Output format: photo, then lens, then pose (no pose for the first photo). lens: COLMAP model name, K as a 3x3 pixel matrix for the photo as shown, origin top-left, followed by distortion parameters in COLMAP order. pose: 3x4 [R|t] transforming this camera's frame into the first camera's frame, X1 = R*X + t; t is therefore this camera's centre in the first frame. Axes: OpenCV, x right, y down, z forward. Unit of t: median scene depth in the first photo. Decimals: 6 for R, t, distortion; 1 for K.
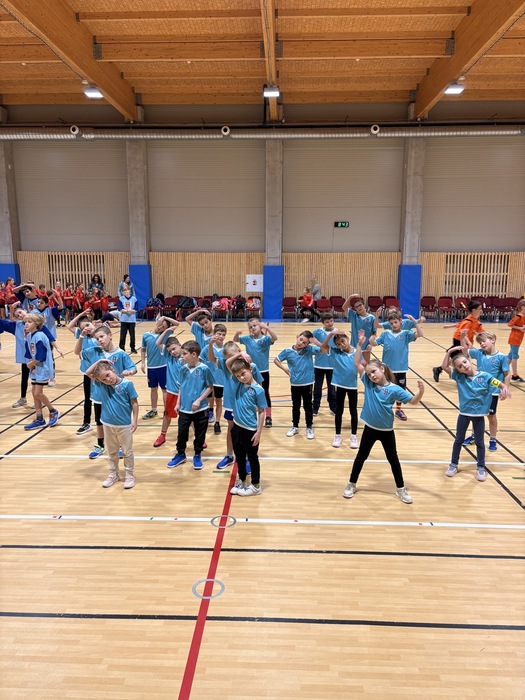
lens RADIAL K [[528.6, 0, 259.9], [0, 528.6, 353.6], [0, 0, 1]] dist [0.041727, -0.051894]
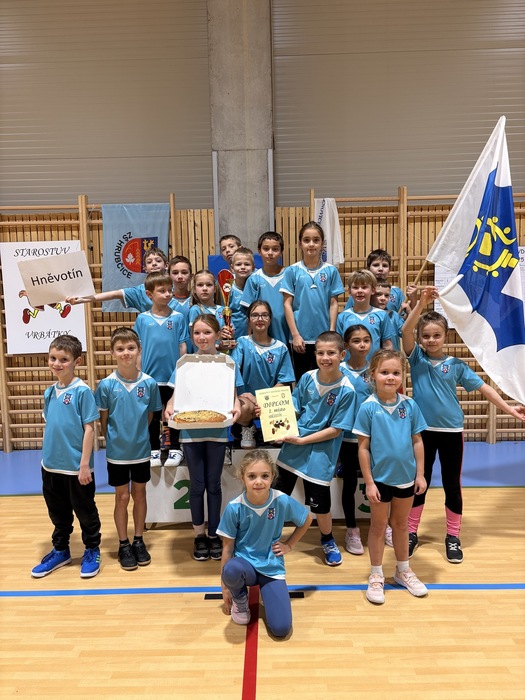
lens RADIAL K [[528.6, 0, 263.9], [0, 528.6, 349.4], [0, 0, 1]] dist [0.041727, -0.051894]
pose [[-0.999492, 0.017899, -0.026358, -0.020601], [0.010240, 0.963859, 0.266215, -0.010451], [0.030171, 0.265810, -0.963553, 0.252949]]
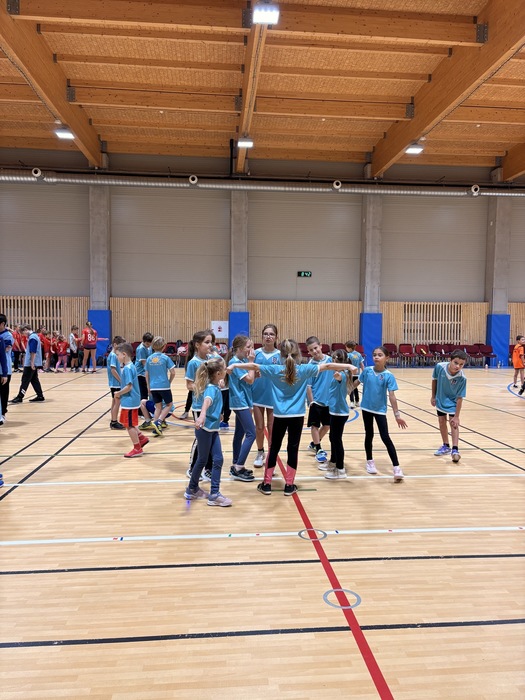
lens RADIAL K [[528.6, 0, 264.4], [0, 528.6, 352.9], [0, 0, 1]] dist [0.041727, -0.051894]
pose [[0.991472, 0.001668, 0.130312, -0.062837], [0.013353, 0.993356, -0.114307, 0.027015], [-0.129636, 0.115072, 0.984862, 0.022930]]
